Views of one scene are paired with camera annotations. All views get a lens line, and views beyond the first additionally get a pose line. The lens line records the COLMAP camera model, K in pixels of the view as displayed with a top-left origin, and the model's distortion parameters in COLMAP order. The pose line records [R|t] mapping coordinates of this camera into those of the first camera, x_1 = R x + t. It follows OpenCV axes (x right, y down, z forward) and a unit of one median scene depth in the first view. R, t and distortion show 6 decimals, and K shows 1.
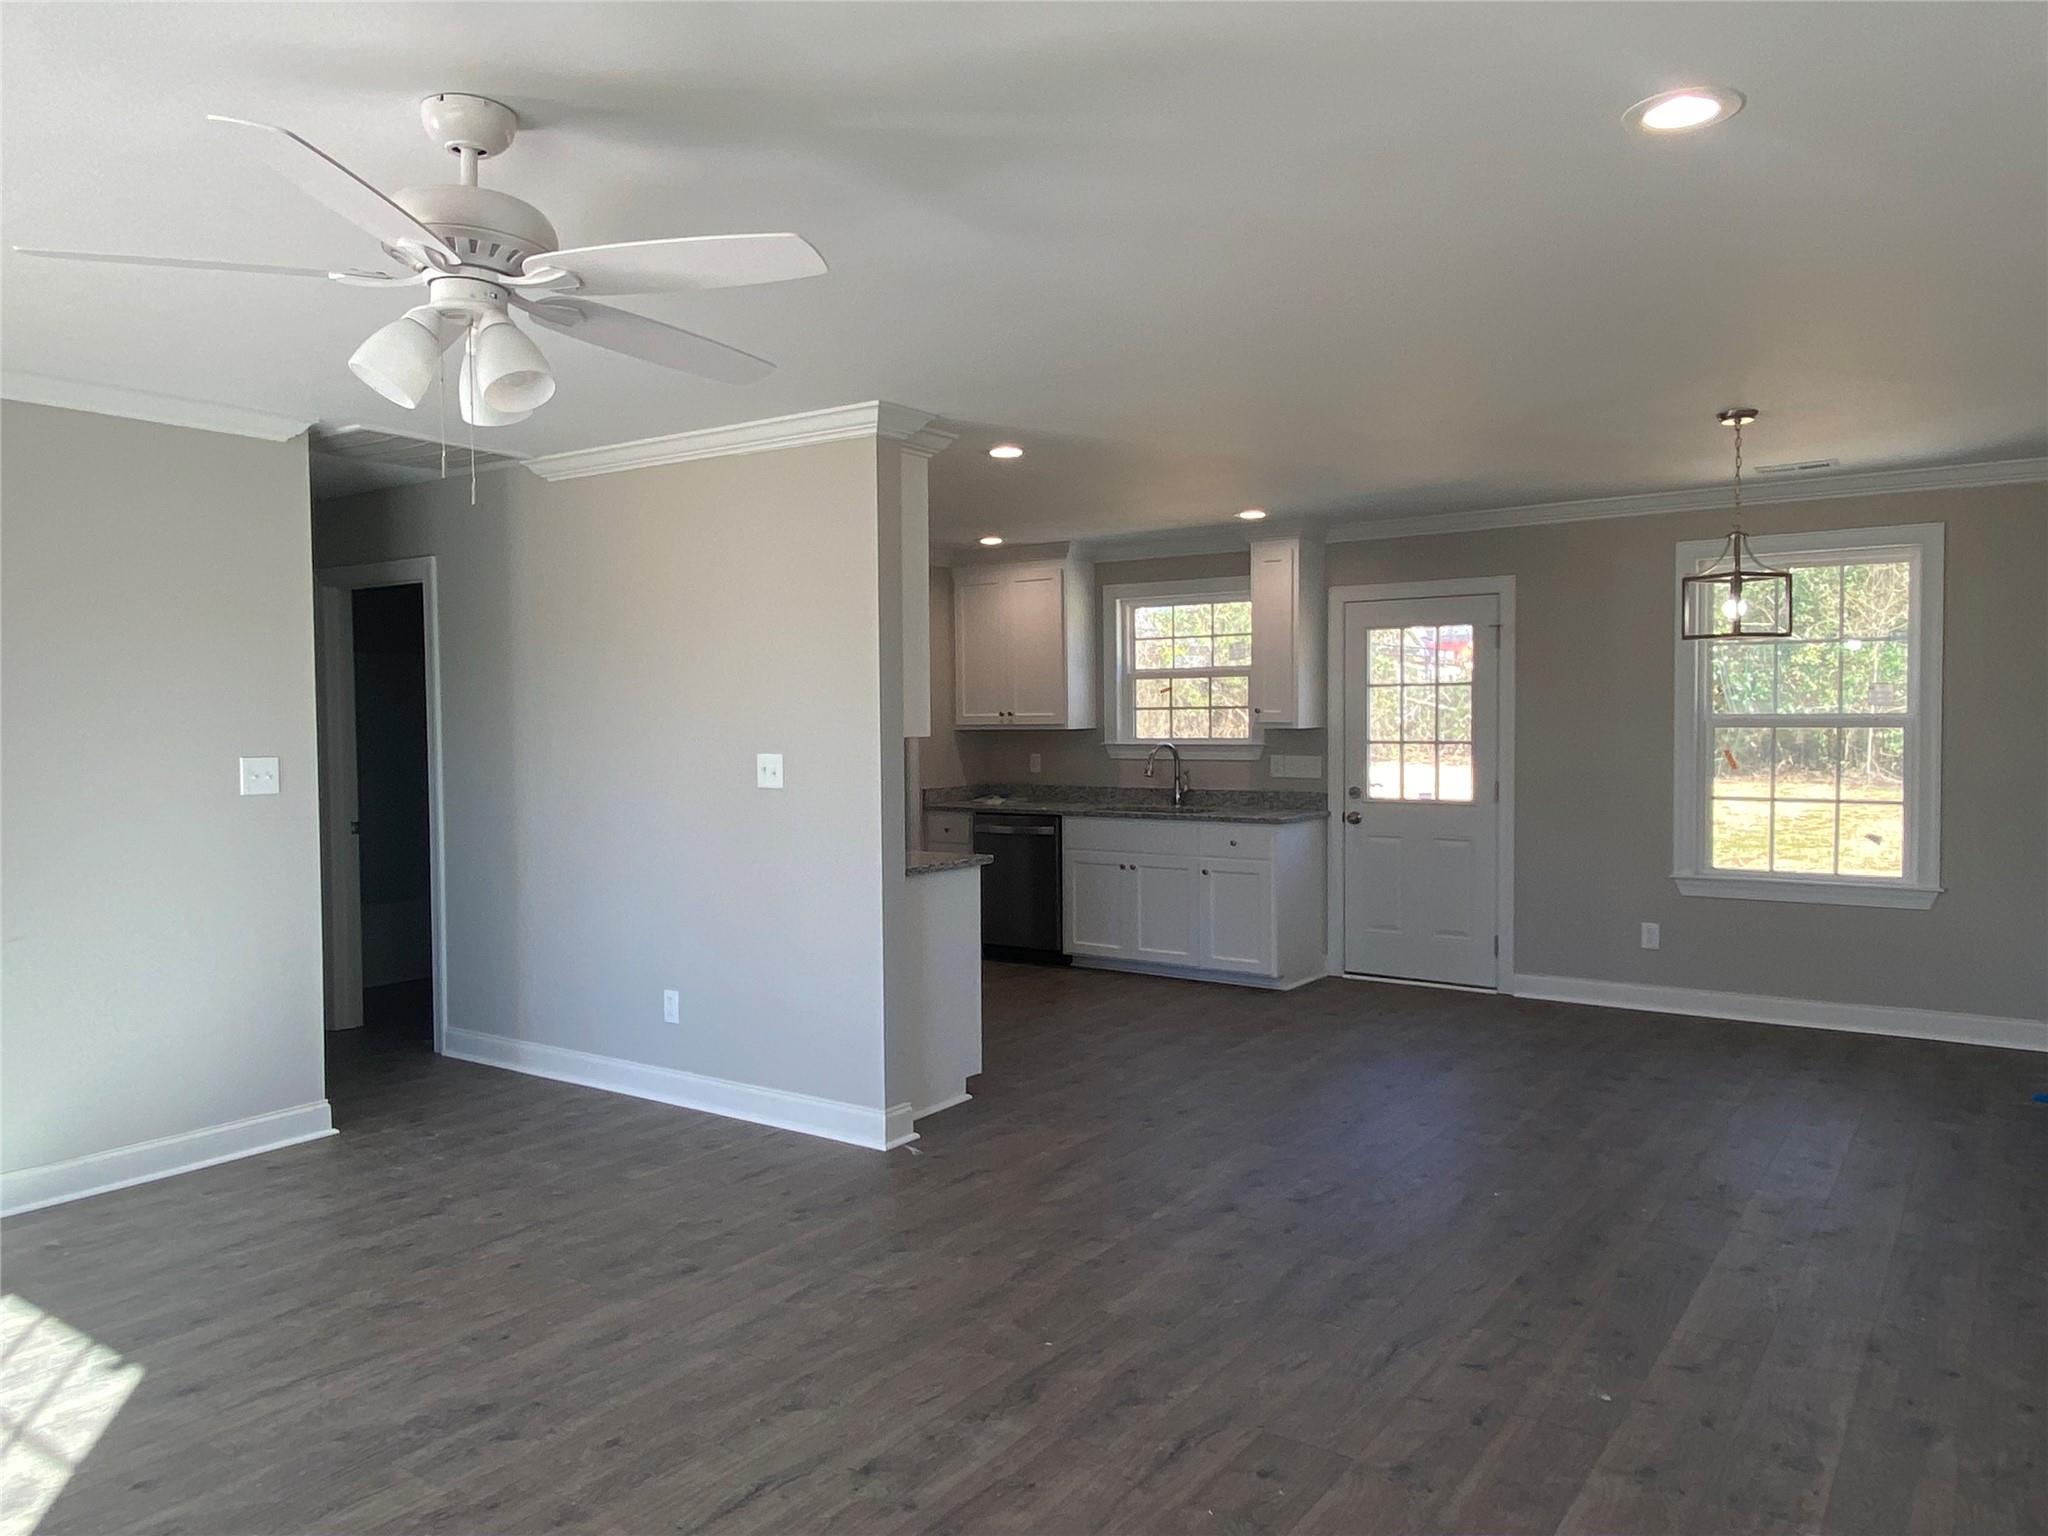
lens RADIAL K [[1425.5, 0, 1030.3], [0, 1425.5, 774.2], [0, 0, 1]] dist [0.009583, -0.003486]
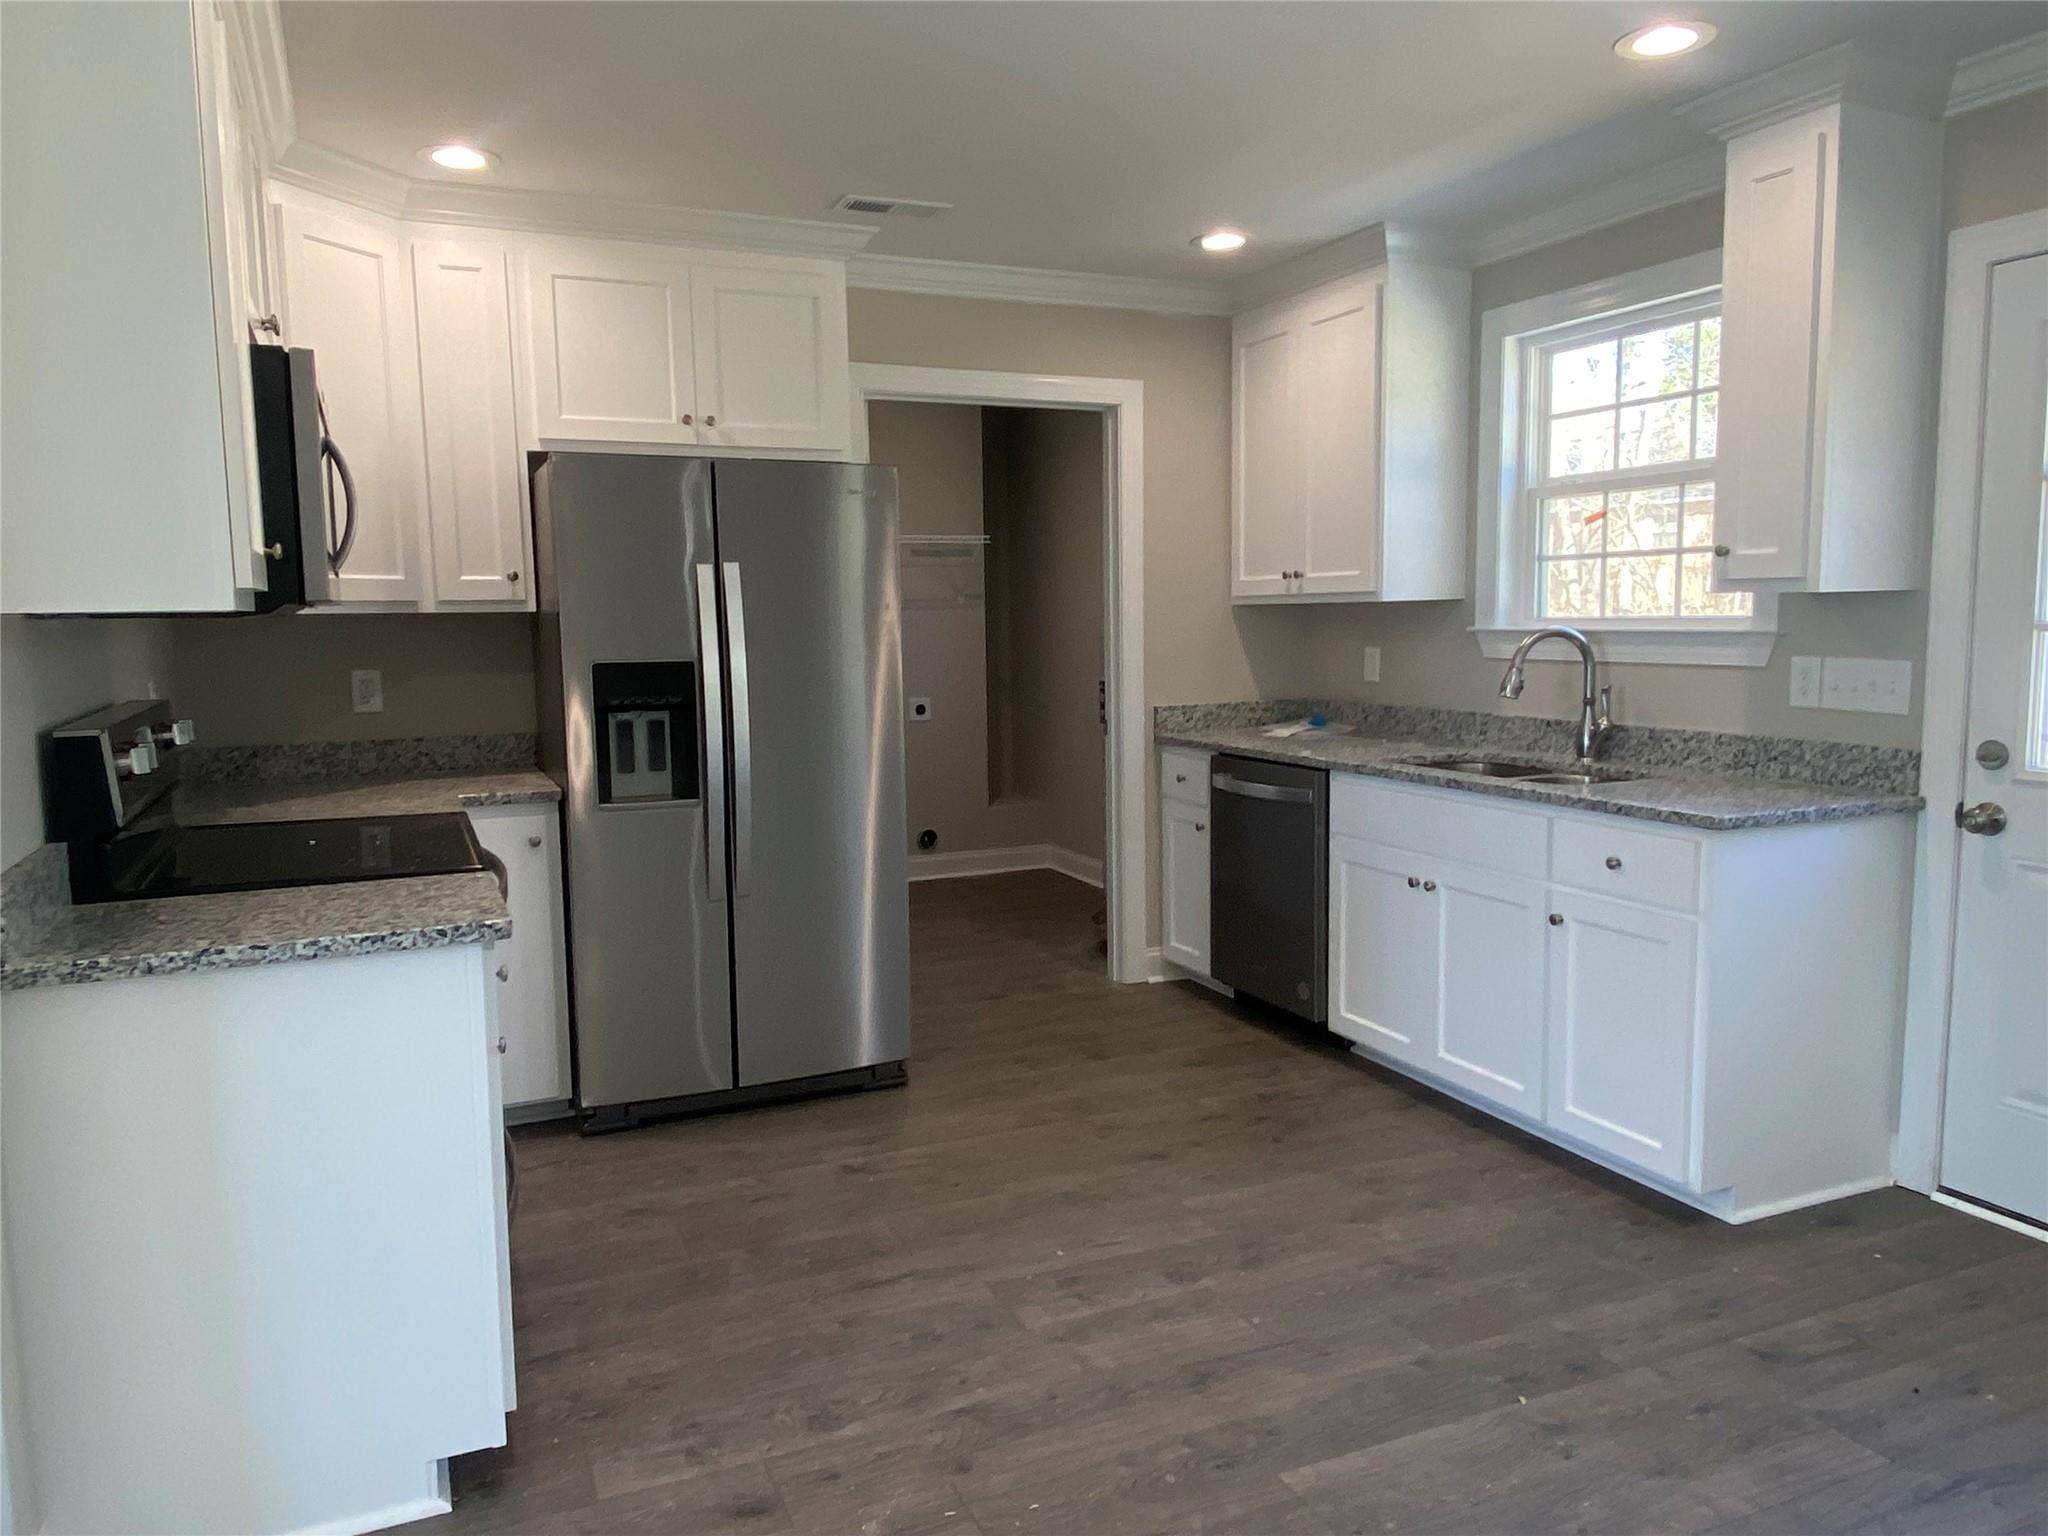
lens RADIAL K [[1425.5, 0, 1017.4], [0, 1425.5, 768.4], [0, 0, 1]] dist [0.009583, -0.003486]
pose [[0.825119, 0.052807, -0.562486, 0.218001], [-0.009151, 0.996741, 0.080152, -0.011746], [0.564885, -0.060988, 0.822913, 0.507104]]
